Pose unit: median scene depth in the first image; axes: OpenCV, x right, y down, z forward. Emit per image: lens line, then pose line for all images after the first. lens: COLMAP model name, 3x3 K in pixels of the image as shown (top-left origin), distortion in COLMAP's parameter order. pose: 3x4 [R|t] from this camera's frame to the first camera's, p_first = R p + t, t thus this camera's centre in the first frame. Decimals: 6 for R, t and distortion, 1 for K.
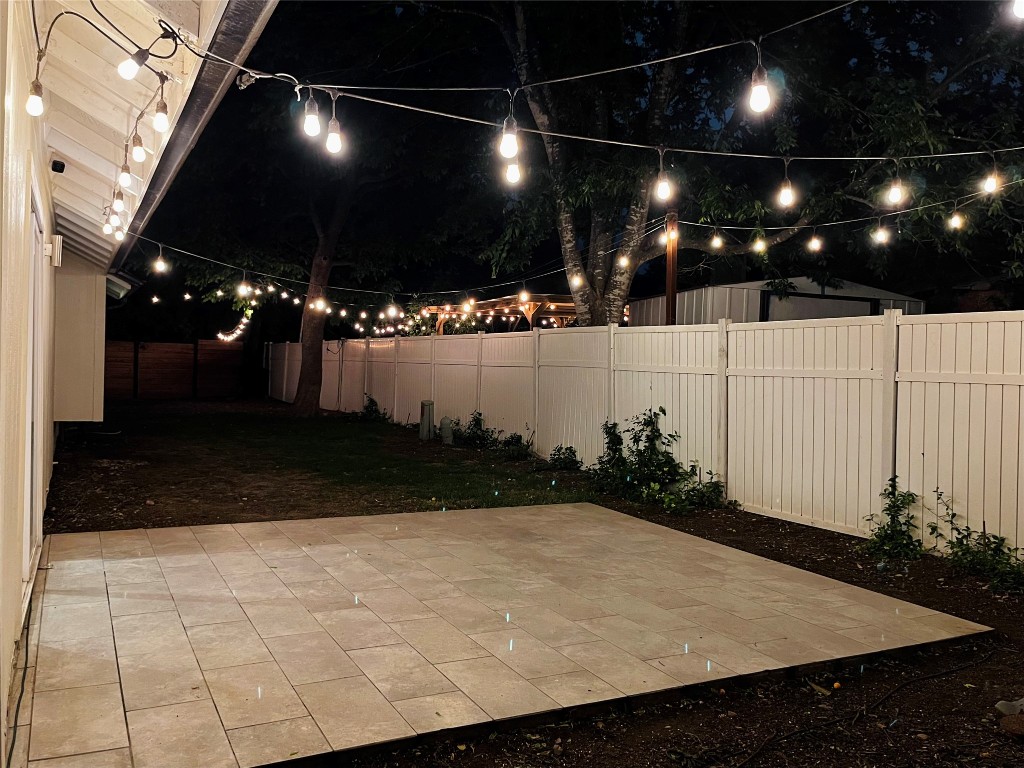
lens RADIAL K [[808.2, 0, 512.0], [0, 808.2, 384.0], [0, 0, 1]] dist [0.007663, 0.004420]
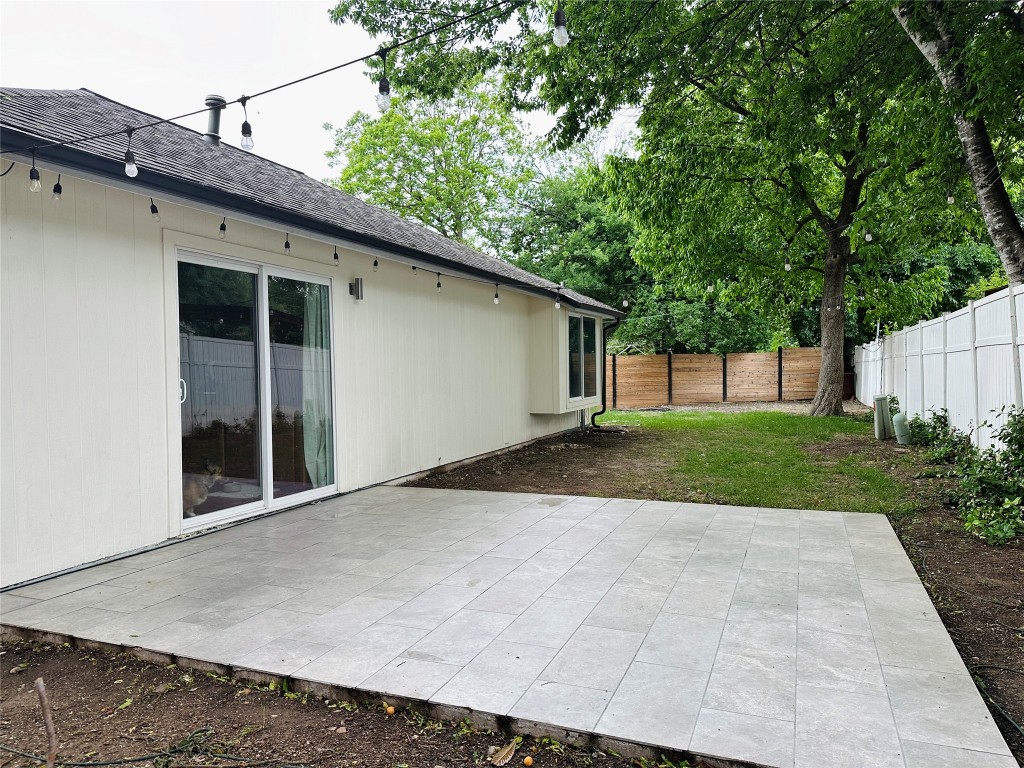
lens RADIAL K [[721.1, 0, 512.0], [0, 721.1, 384.0], [0, 0, 1]] dist [0.054035, -0.061360]
pose [[0.641528, -0.028644, -0.766564, 0.785440], [0.024620, 0.999557, -0.016746, 0.050401], [0.766704, -0.008129, 0.641949, 0.522647]]
